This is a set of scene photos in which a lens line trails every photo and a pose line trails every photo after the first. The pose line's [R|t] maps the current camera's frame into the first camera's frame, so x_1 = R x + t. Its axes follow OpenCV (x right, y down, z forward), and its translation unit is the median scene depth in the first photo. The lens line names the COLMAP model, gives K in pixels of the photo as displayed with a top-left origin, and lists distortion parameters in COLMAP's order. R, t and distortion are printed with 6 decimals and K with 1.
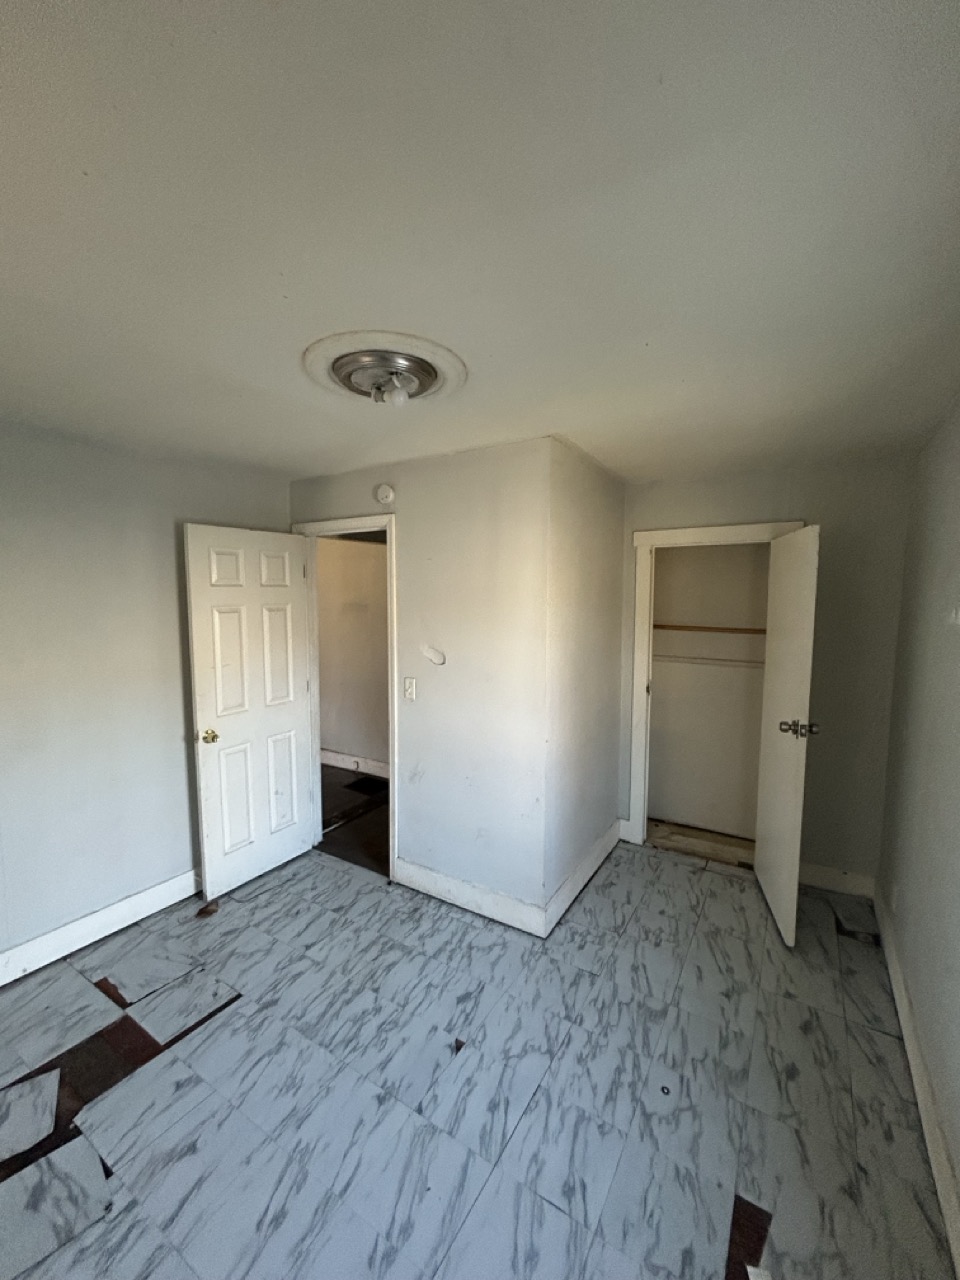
lens RADIAL K [[520.7, 0, 481.8], [0, 520.7, 640.6], [0, 0, 1]] dist [-0.000022, 0.000179]
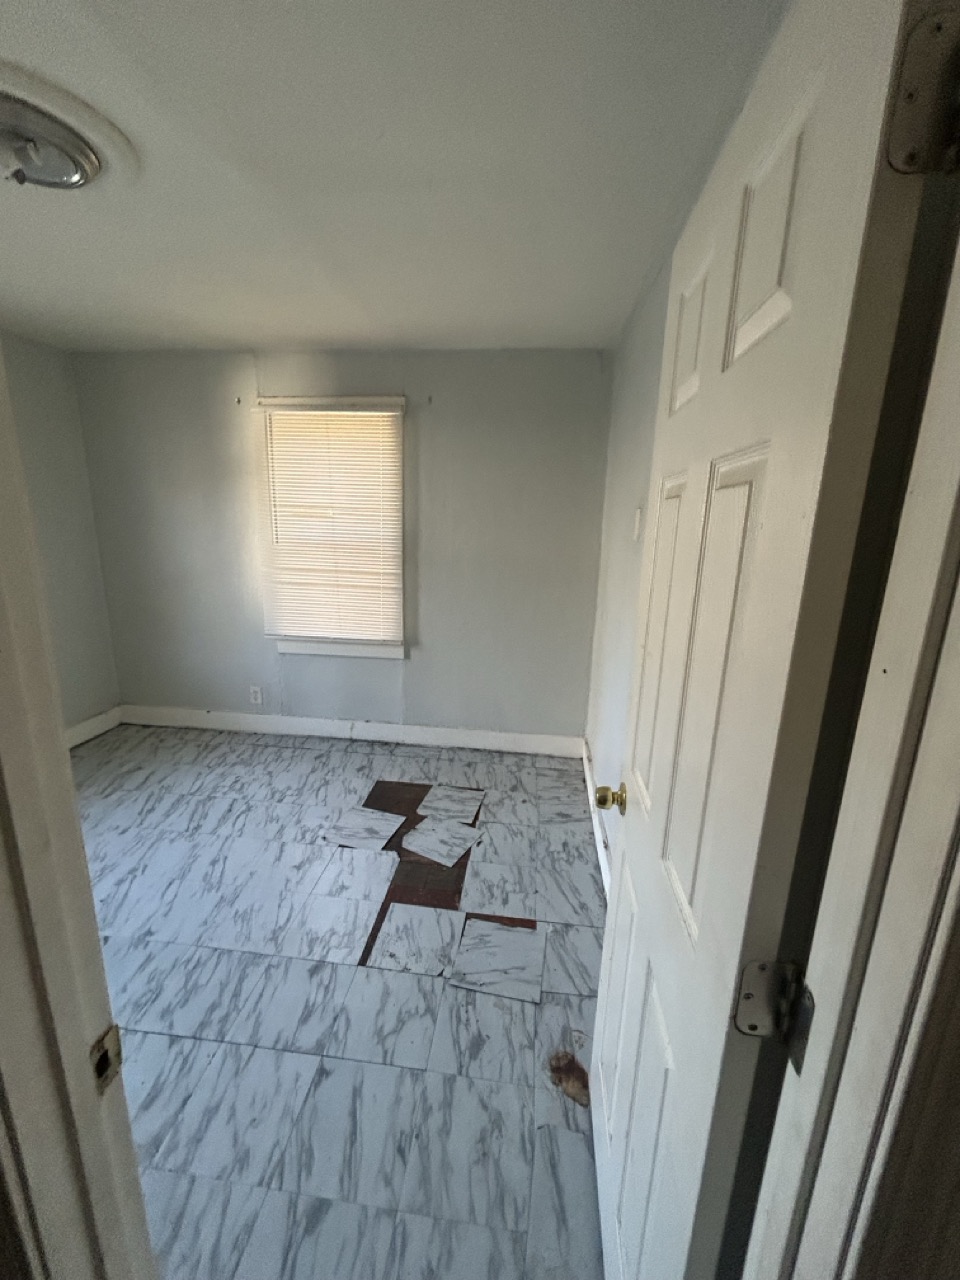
lens RADIAL K [[520.7, 0, 480.4], [0, 520.7, 641.1], [0, 0, 1]] dist [-0.000022, 0.000179]
pose [[-0.901540, 0.061850, -0.428252, -0.314874], [-0.078794, 0.949717, 0.303034, -0.070964], [0.425461, 0.306941, -0.851334, 1.639966]]
